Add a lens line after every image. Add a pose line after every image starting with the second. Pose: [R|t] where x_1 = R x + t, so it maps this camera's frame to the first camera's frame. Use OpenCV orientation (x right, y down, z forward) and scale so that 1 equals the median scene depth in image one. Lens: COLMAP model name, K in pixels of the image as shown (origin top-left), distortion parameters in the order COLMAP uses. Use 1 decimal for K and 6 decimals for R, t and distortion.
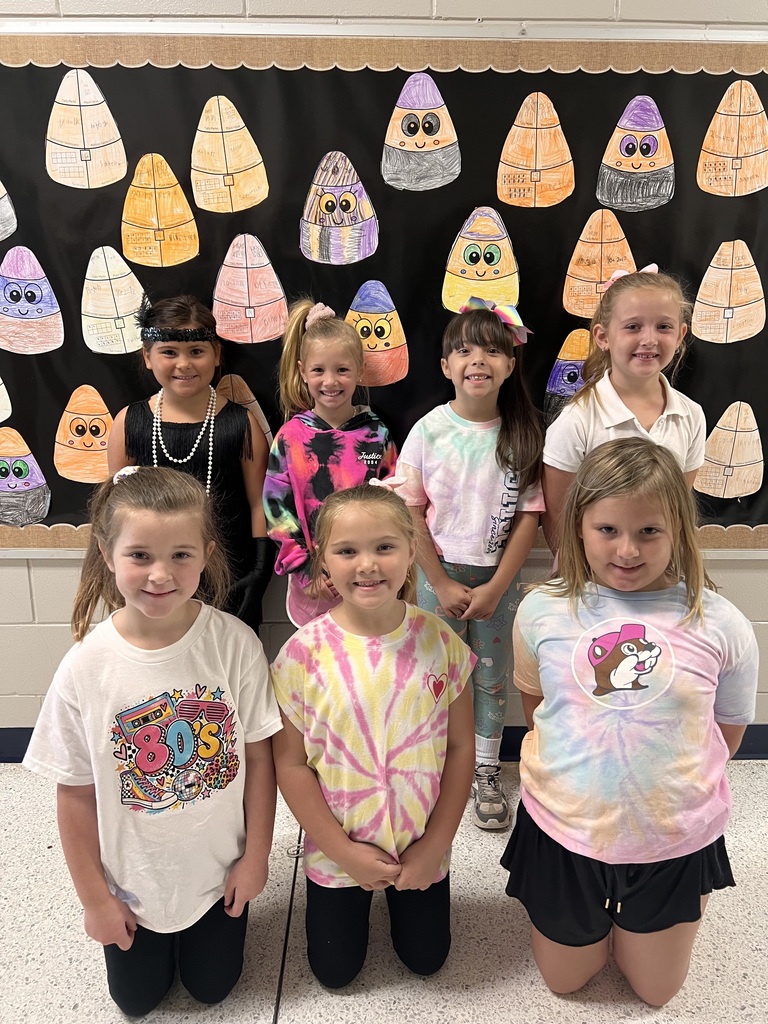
lens RADIAL K [[772.3, 0, 385.5], [0, 772.3, 511.2], [0, 0, 1]] dist [0.043919, -0.043474]
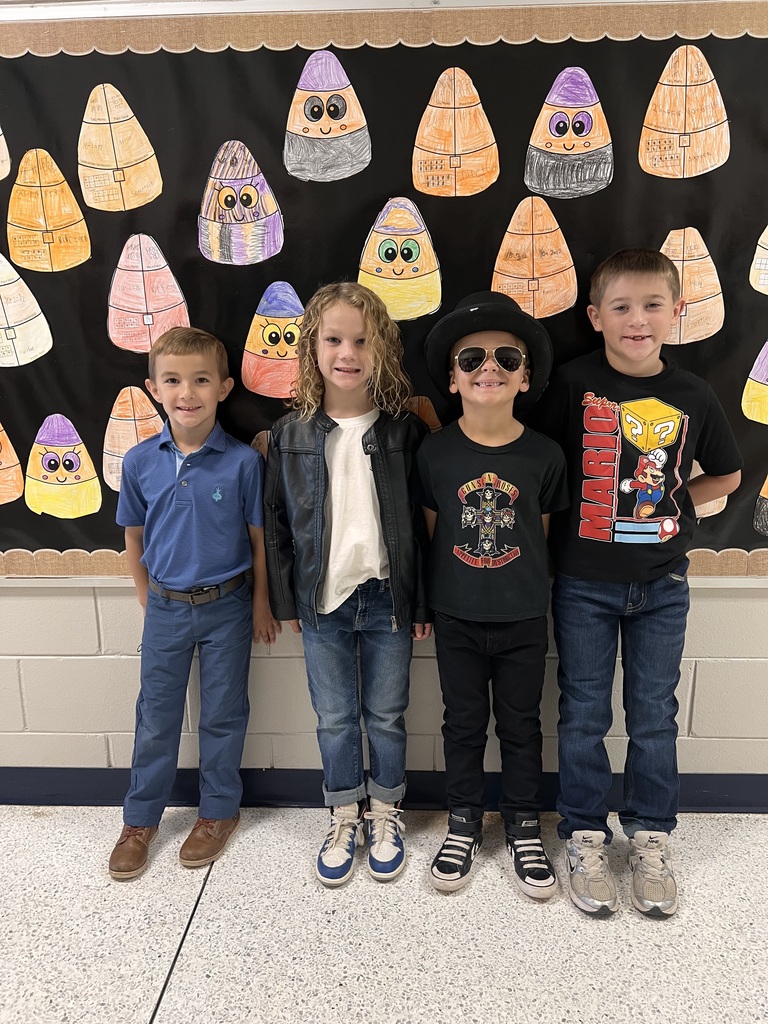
lens RADIAL K [[772.3, 0, 387.1], [0, 772.3, 511.4], [0, 0, 1]] dist [0.043919, -0.043474]
pose [[0.998220, -0.003766, -0.059522, 0.166102], [0.003199, 0.999949, -0.009619, -0.020042], [0.059555, 0.009411, 0.998181, 0.106046]]
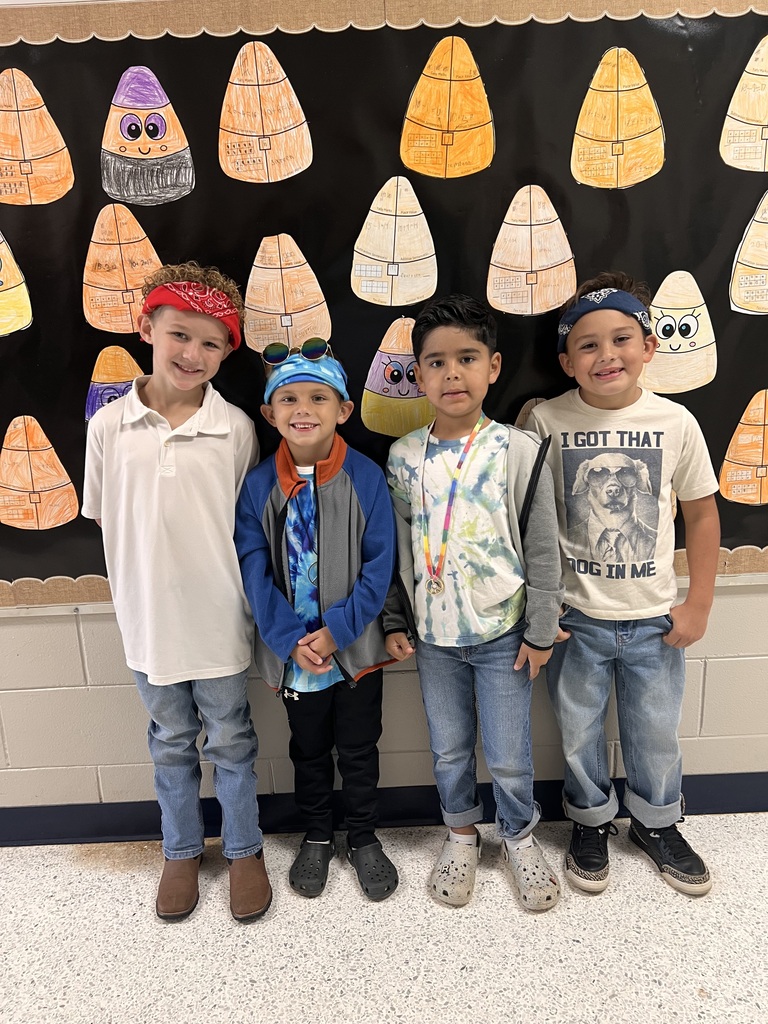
lens RADIAL K [[772.3, 0, 380.8], [0, 772.3, 512.9], [0, 0, 1]] dist [0.043919, -0.043474]
pose [[0.998980, -0.042522, -0.015169, 0.571044], [0.042686, 0.999031, 0.010678, -0.051300], [0.014701, -0.011314, 0.999828, 0.159403]]
